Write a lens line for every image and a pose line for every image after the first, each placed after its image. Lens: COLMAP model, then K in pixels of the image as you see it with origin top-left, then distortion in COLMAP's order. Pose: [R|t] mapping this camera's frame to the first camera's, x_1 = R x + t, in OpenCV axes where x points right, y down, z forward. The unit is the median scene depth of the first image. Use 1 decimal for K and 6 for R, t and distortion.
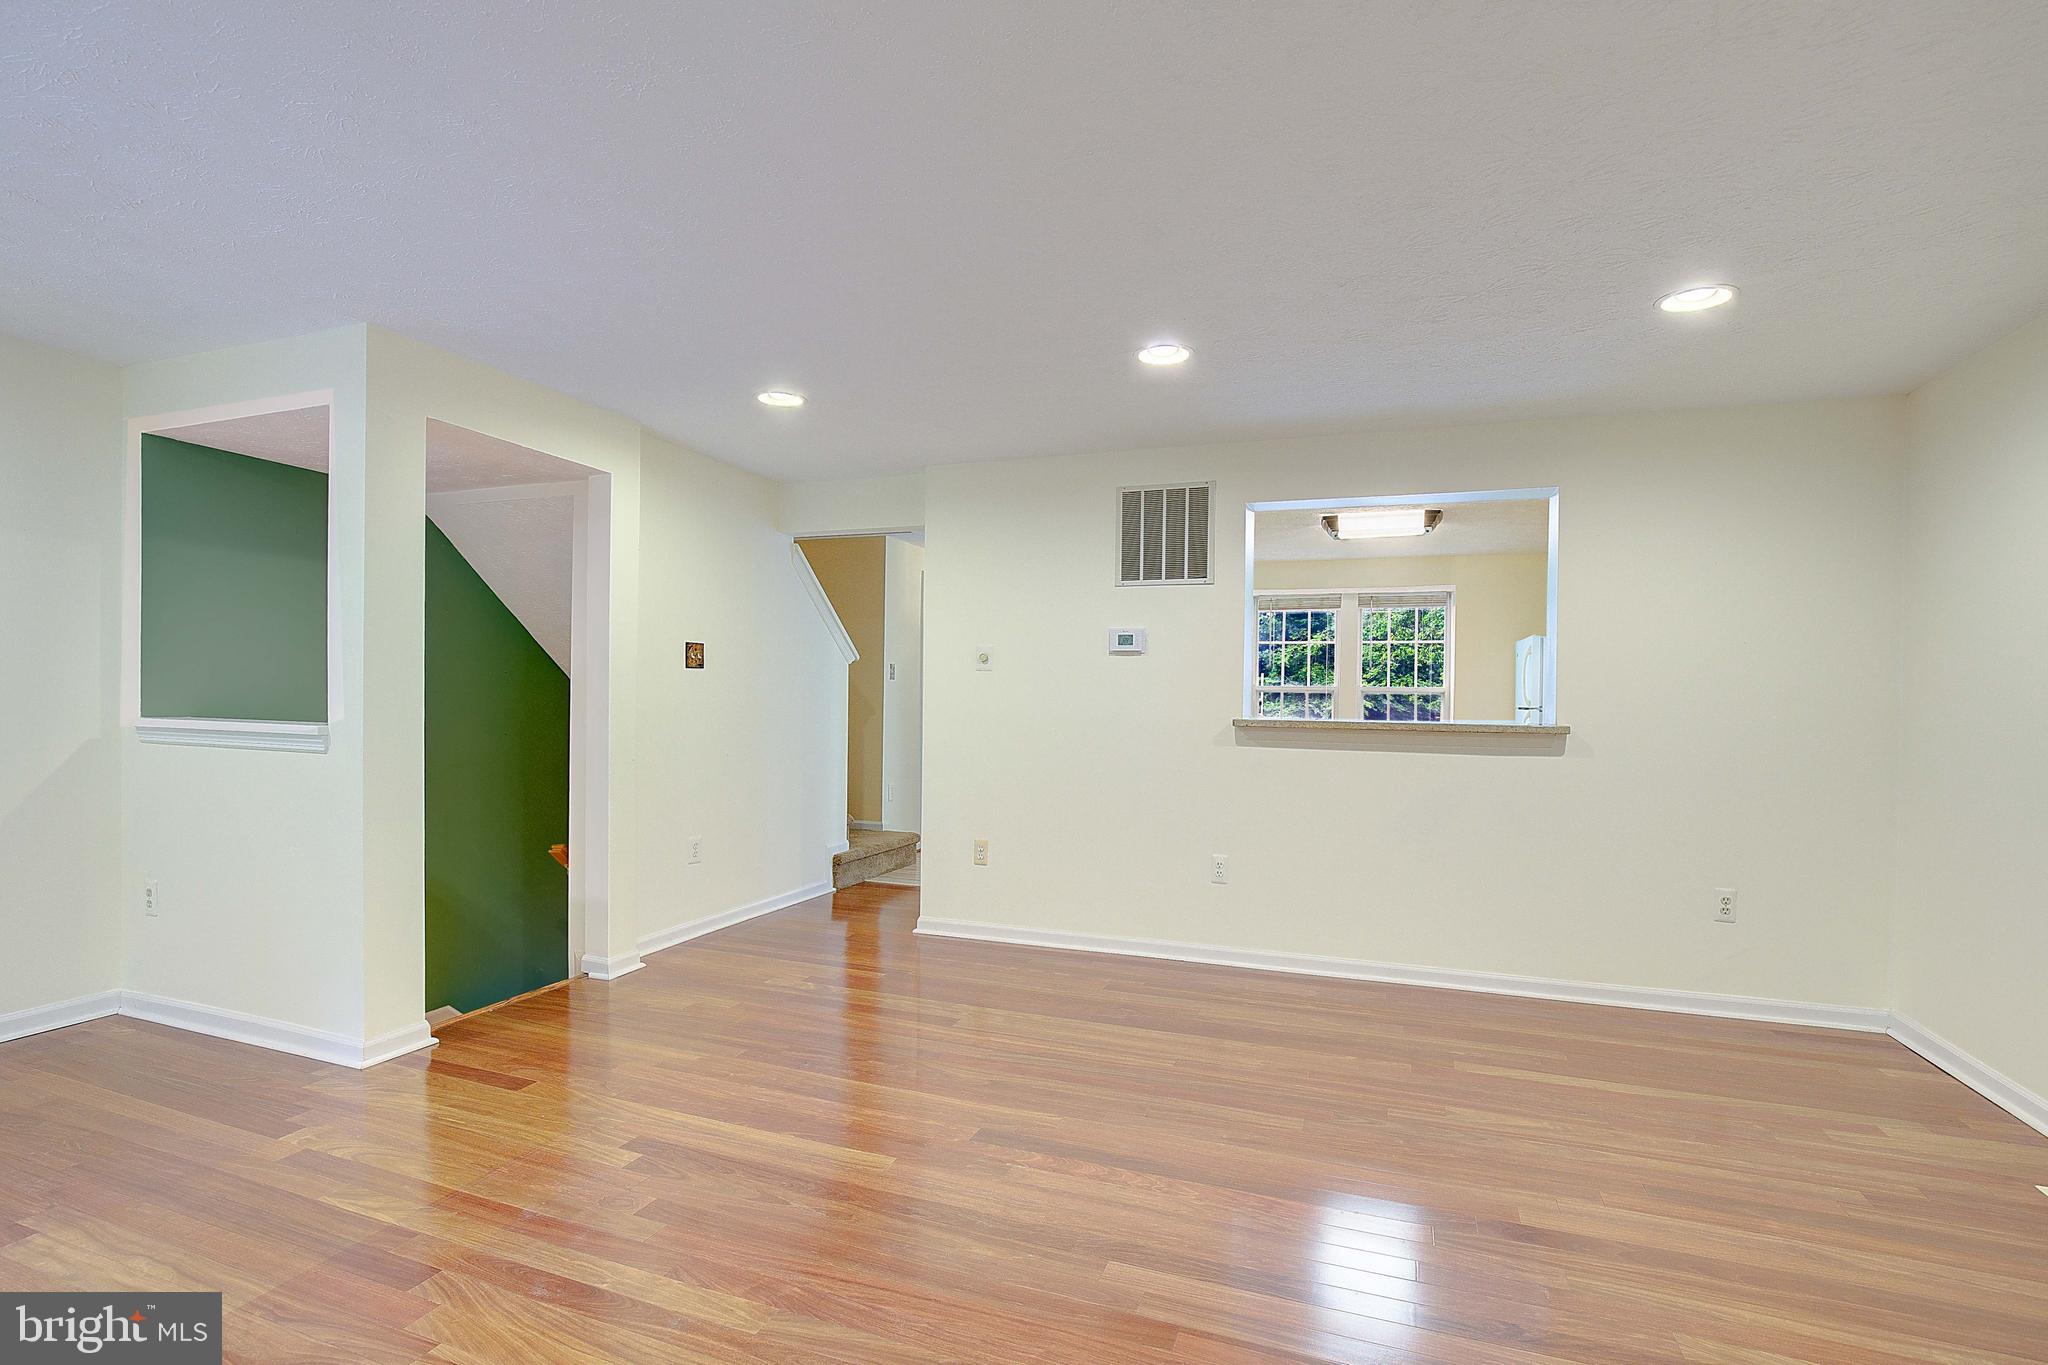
lens RADIAL K [[960.3, 0, 1063.7], [0, 960.3, 713.1], [0, 0, 1]] dist [-0.000990, -0.000174]
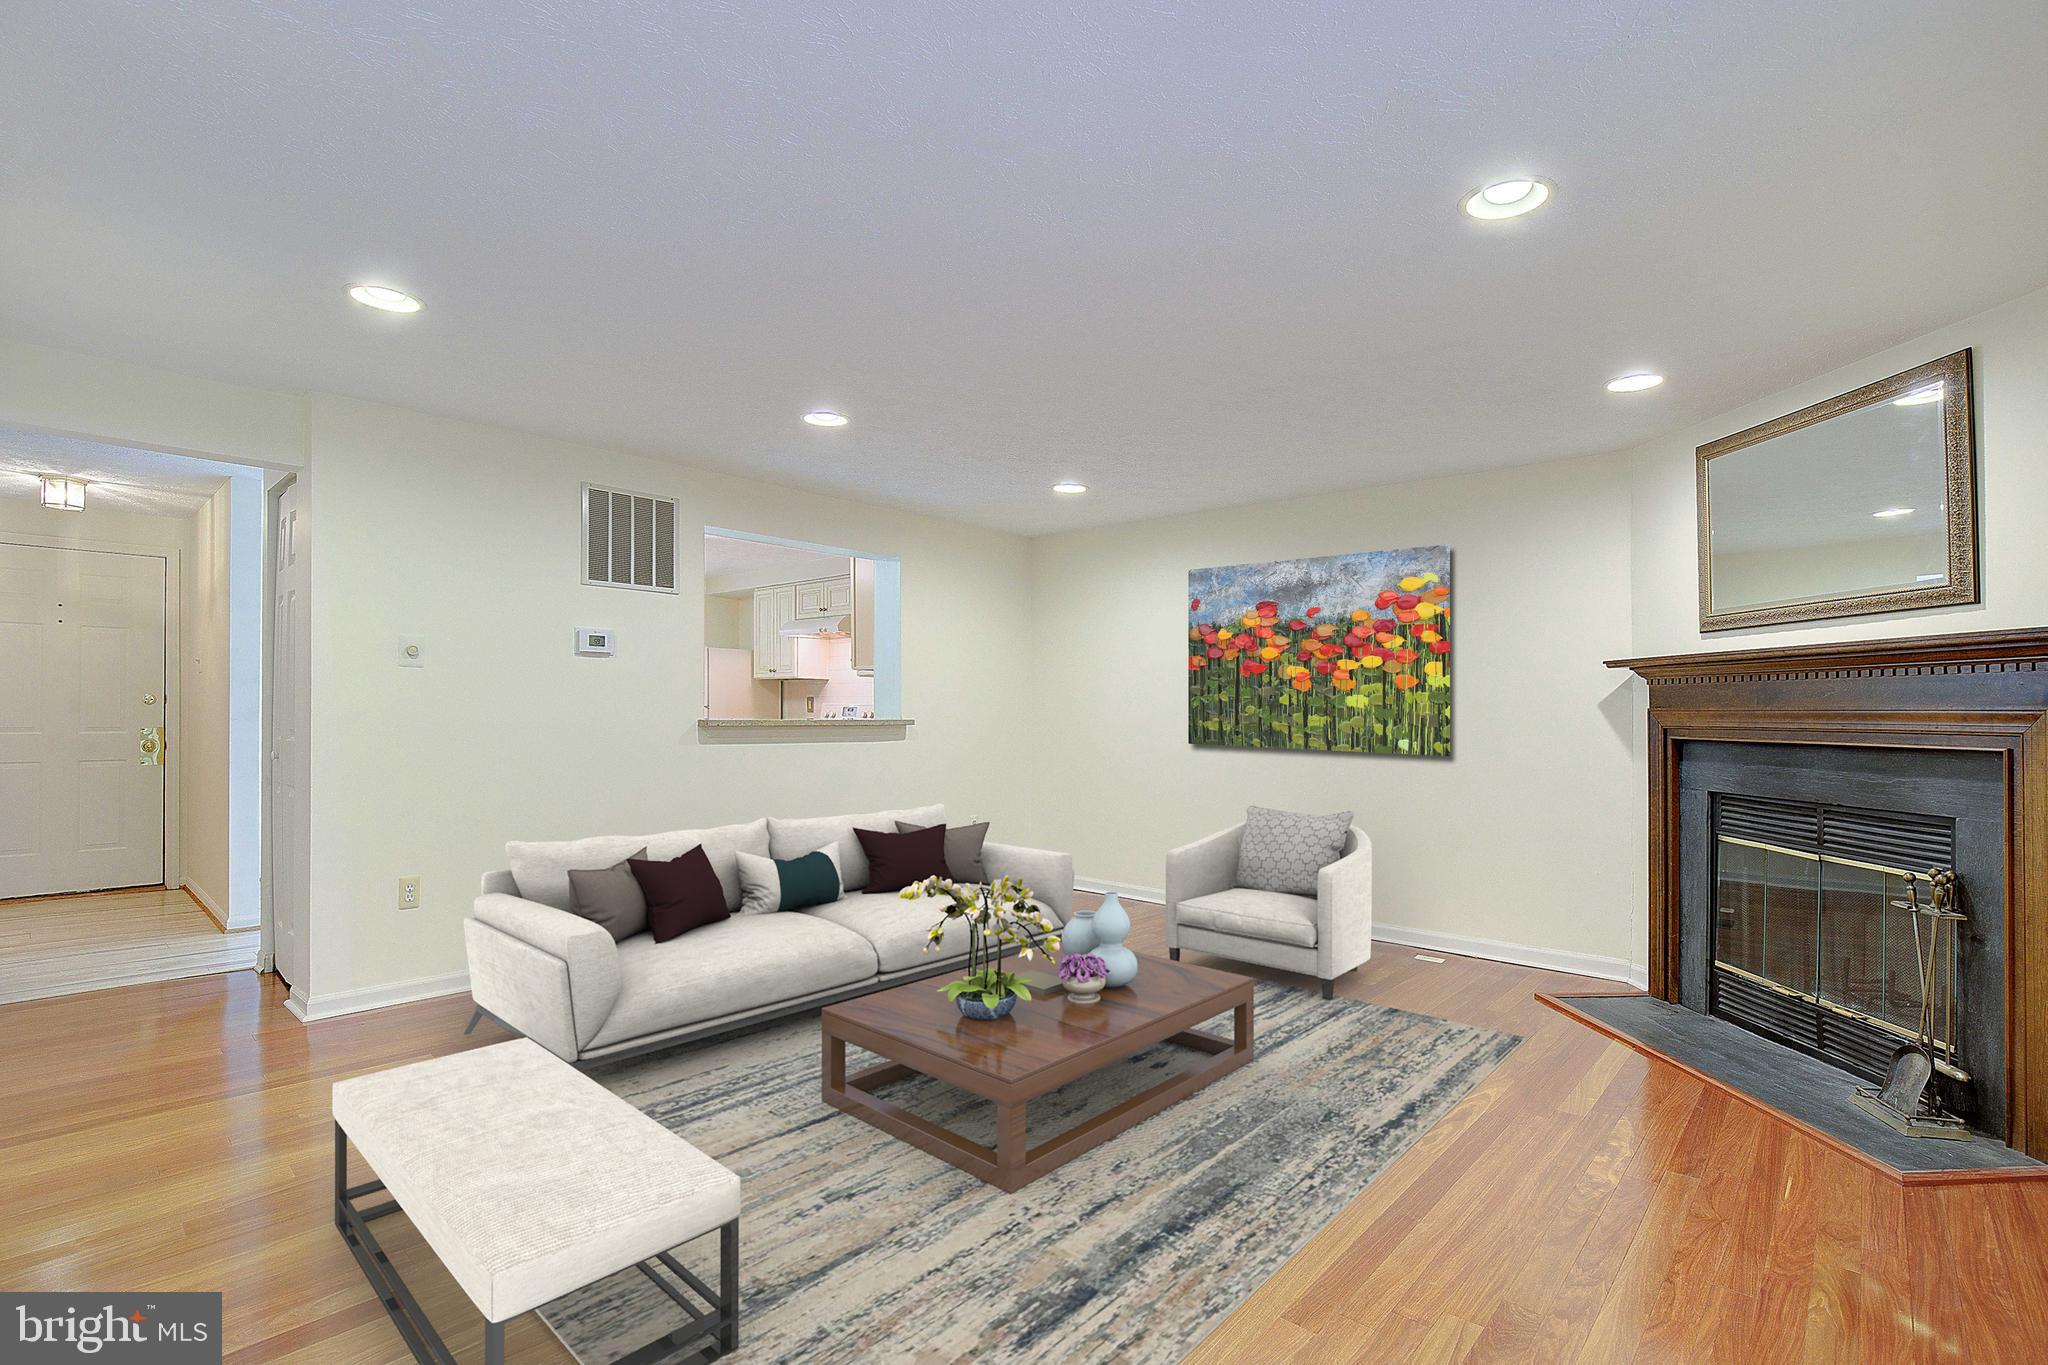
lens RADIAL K [[924.3, 0, 1018.8], [0, 924.3, 696.4], [0, 0, 1]] dist [-0.000168, -0.000040]
pose [[0.393700, 0.002599, 0.919235, -0.648125], [0.010992, 0.999911, -0.007535, -0.008581], [-0.919173, 0.013071, 0.393636, 0.244910]]
